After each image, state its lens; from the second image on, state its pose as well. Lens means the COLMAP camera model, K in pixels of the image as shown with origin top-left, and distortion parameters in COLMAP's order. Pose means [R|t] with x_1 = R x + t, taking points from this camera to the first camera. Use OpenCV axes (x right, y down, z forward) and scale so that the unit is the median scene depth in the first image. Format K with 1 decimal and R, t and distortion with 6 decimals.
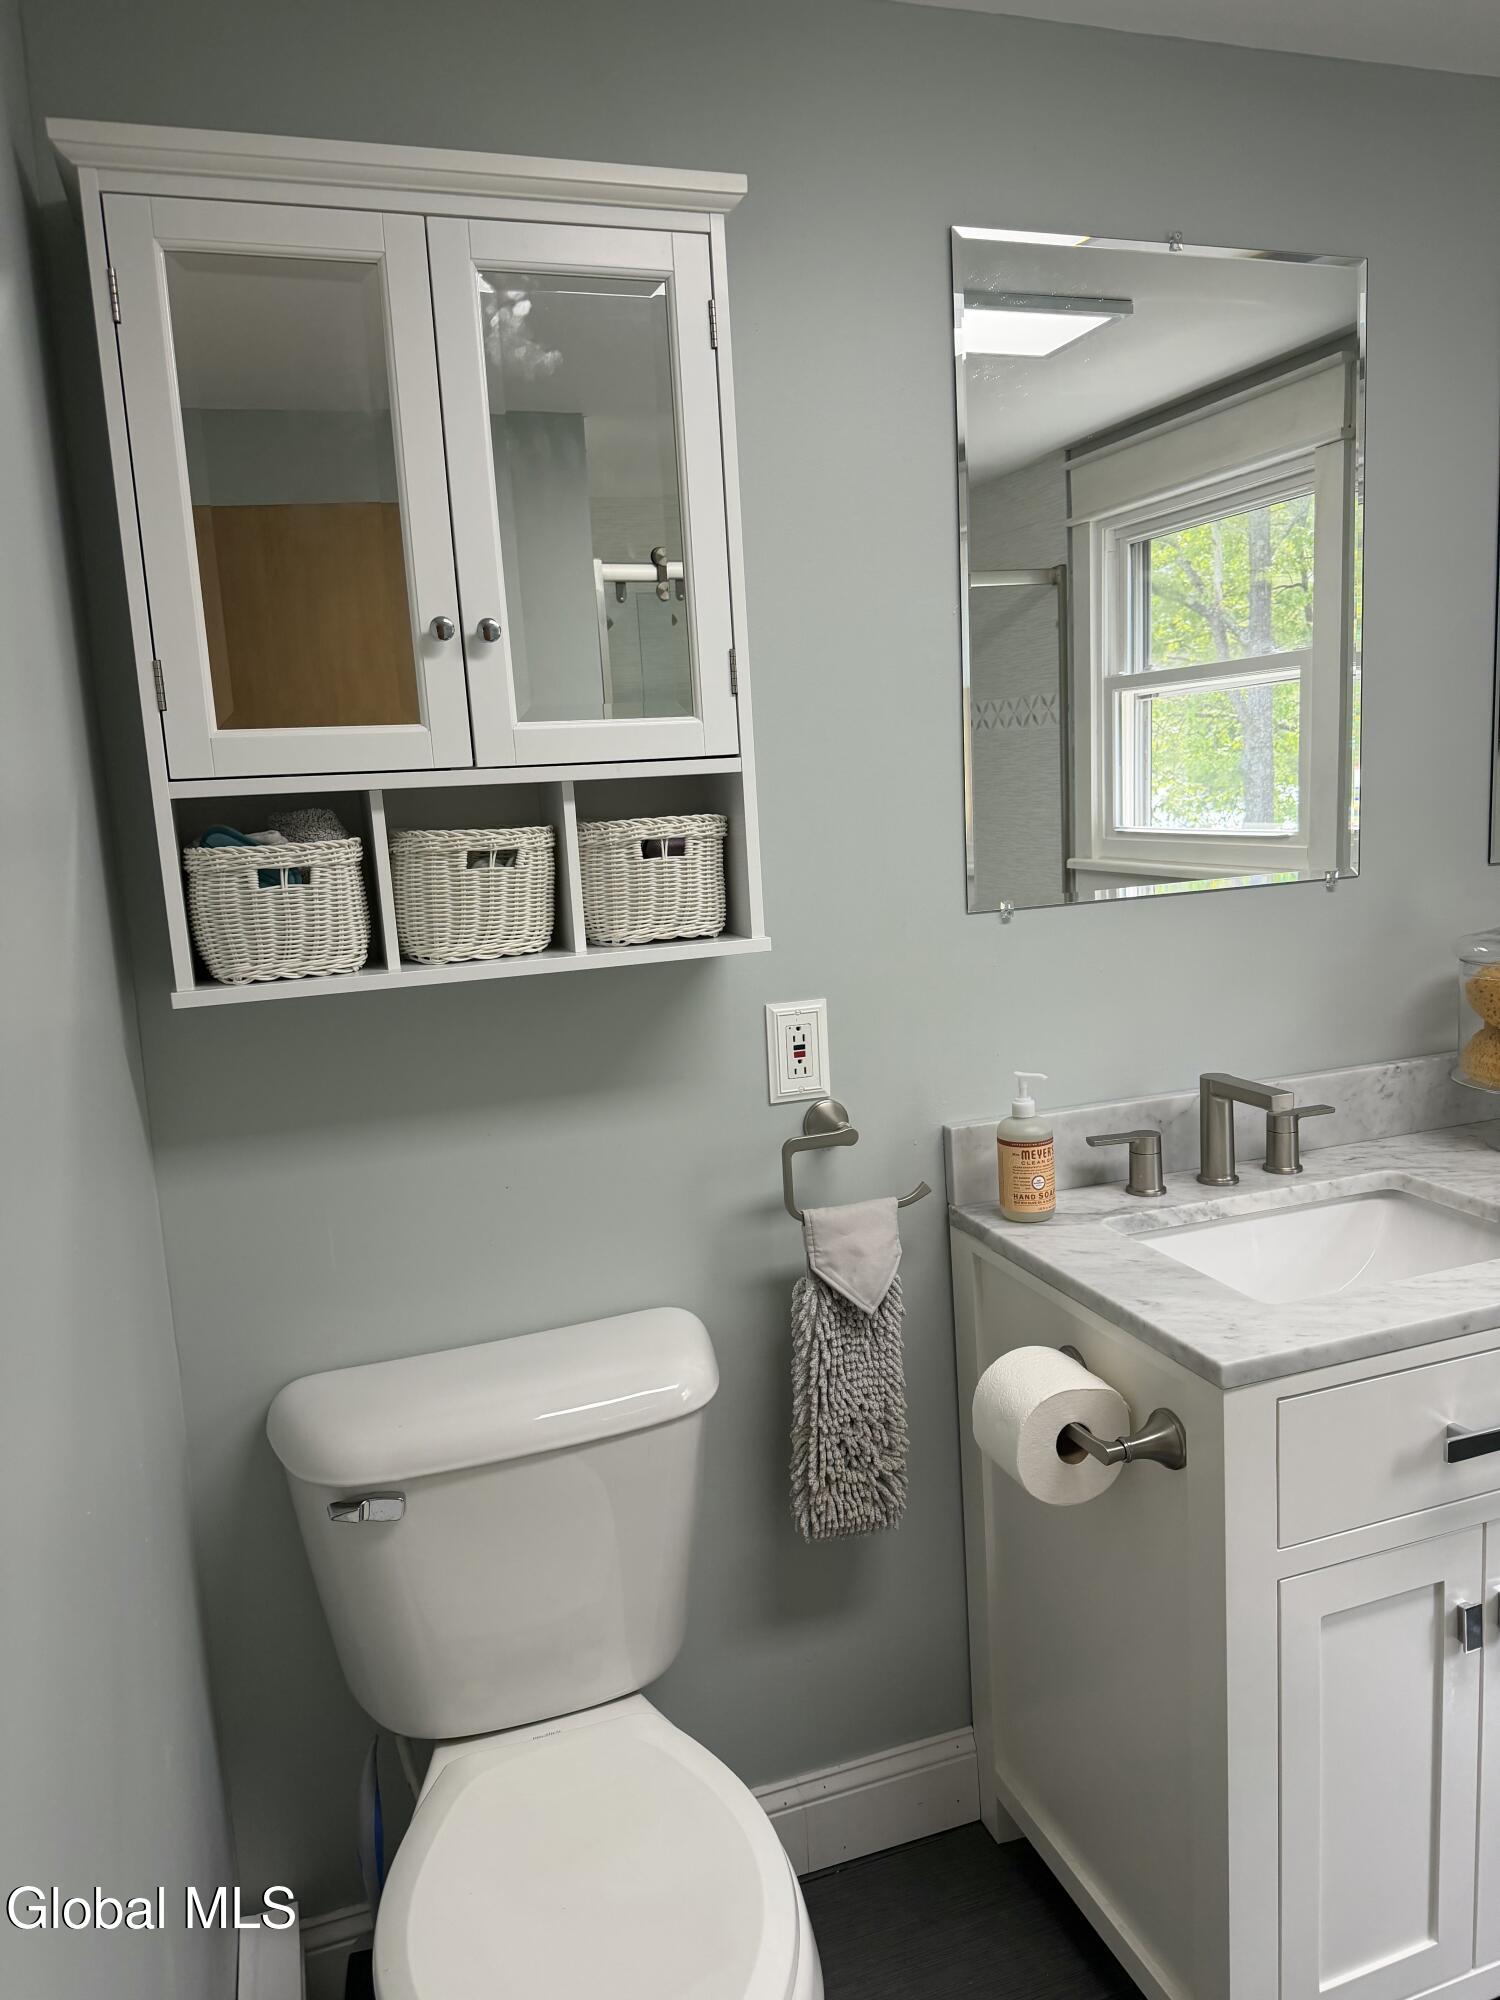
lens RADIAL K [[1402.4, 0, 750.0], [0, 1402.4, 1000.0], [0, 0, 1]] dist [-0.005376, -0.008899]
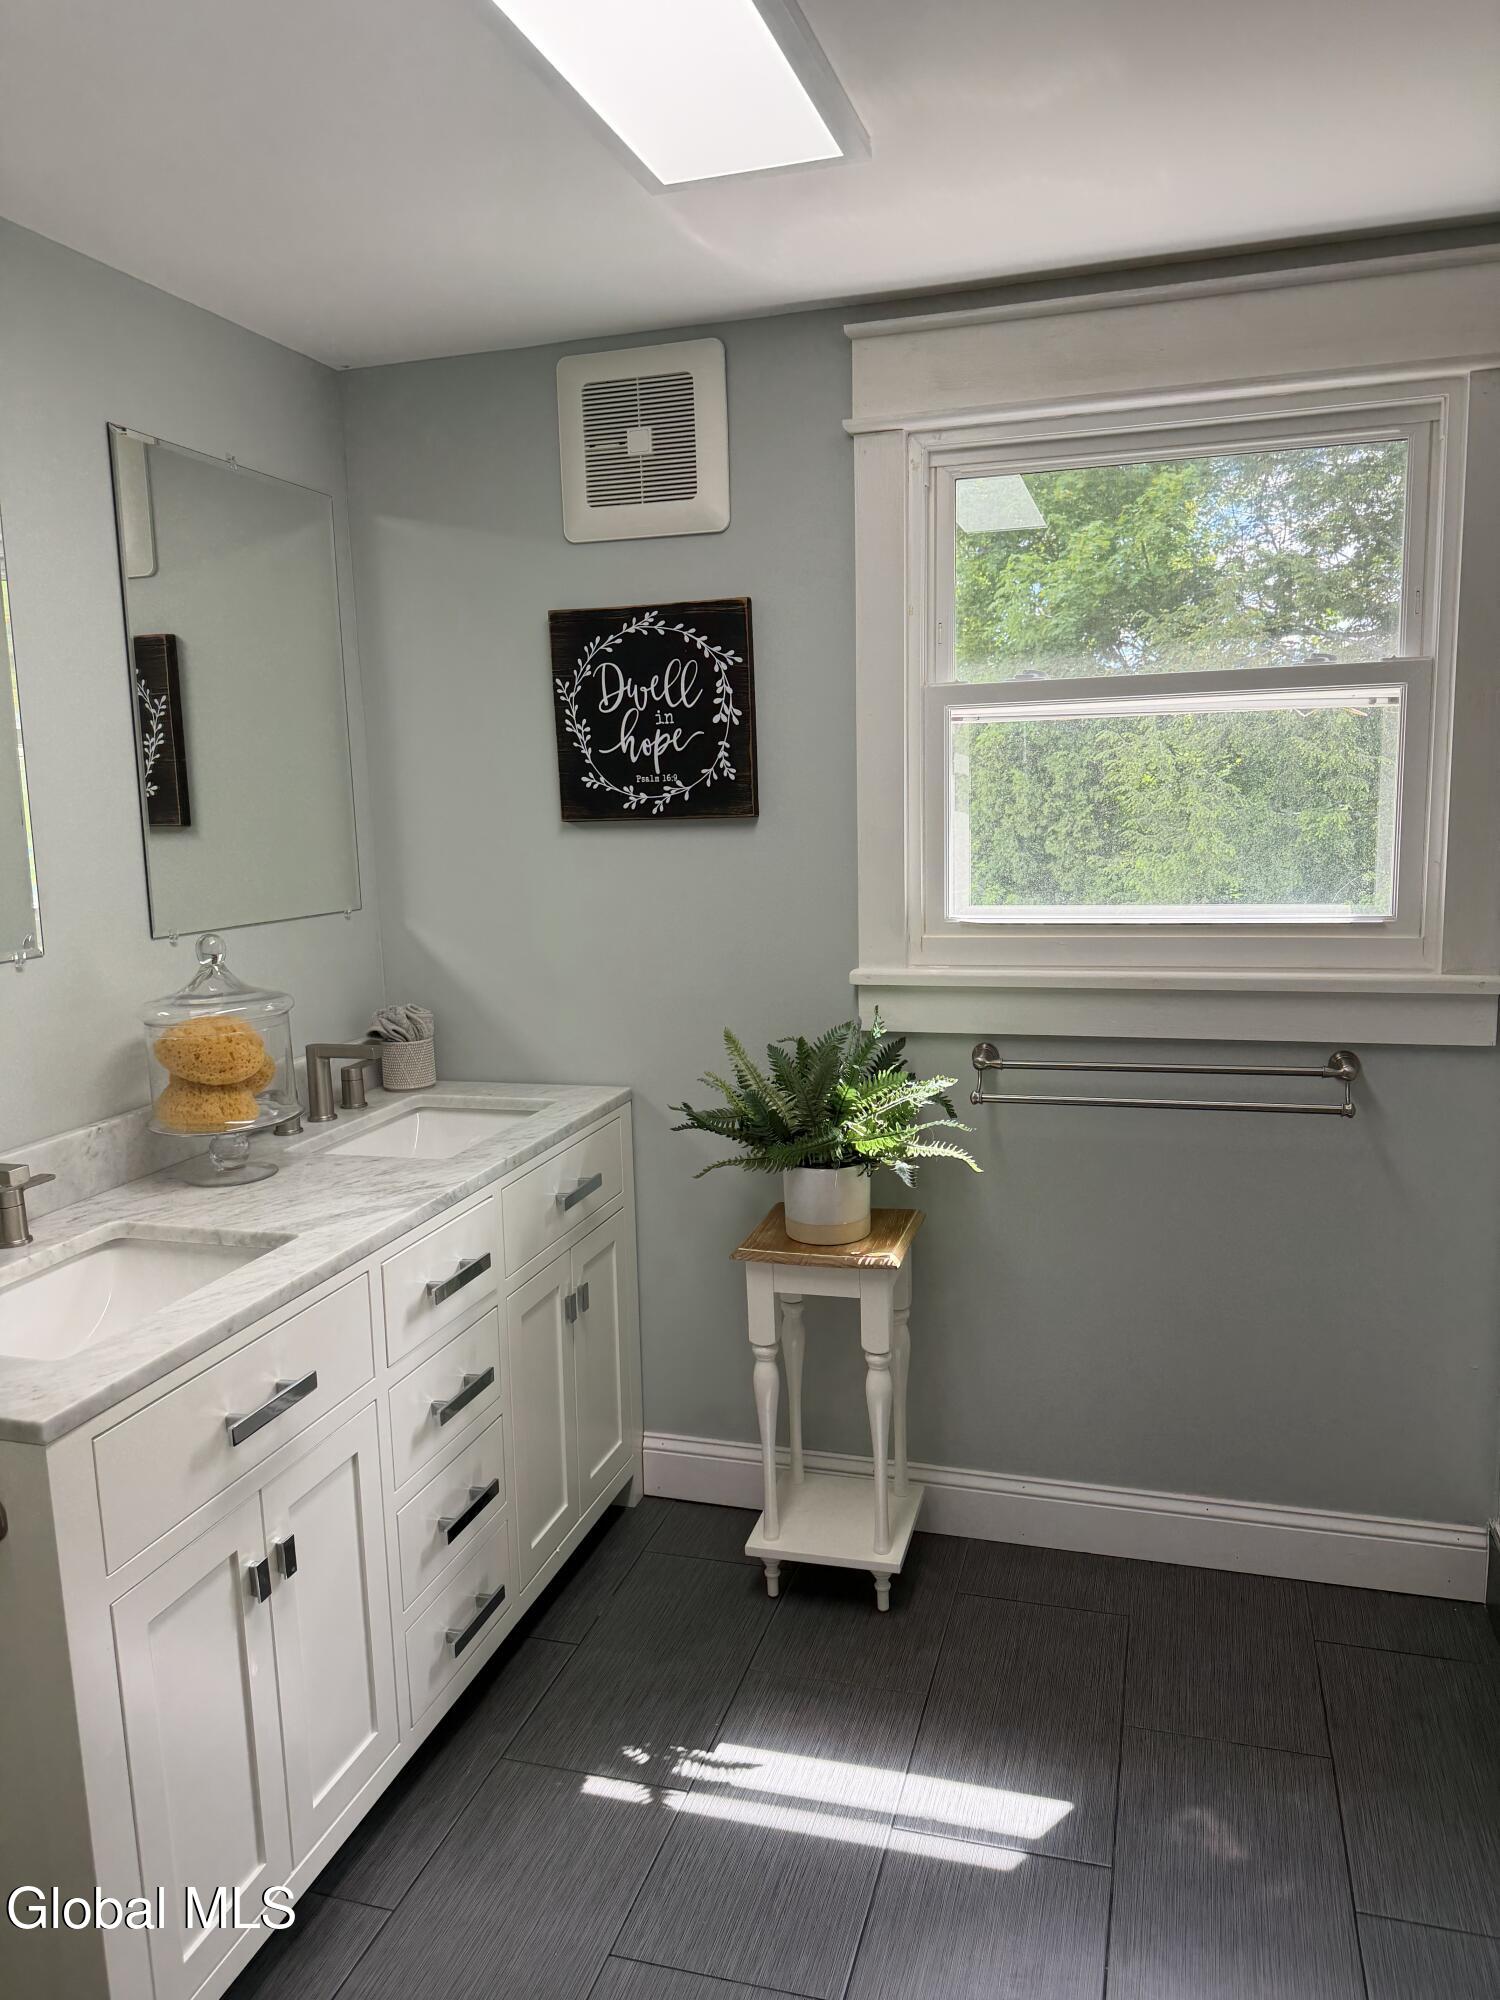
lens RADIAL K [[1409.8, 0, 750.0], [0, 1409.8, 1000.0], [0, 0, 1]] dist [0.039960, -0.087857]
pose [[0.586579, -0.083697, 0.805556, -0.130704], [0.120158, 0.992632, 0.015639, -0.007898], [-0.800929, 0.087621, 0.592314, -0.069798]]
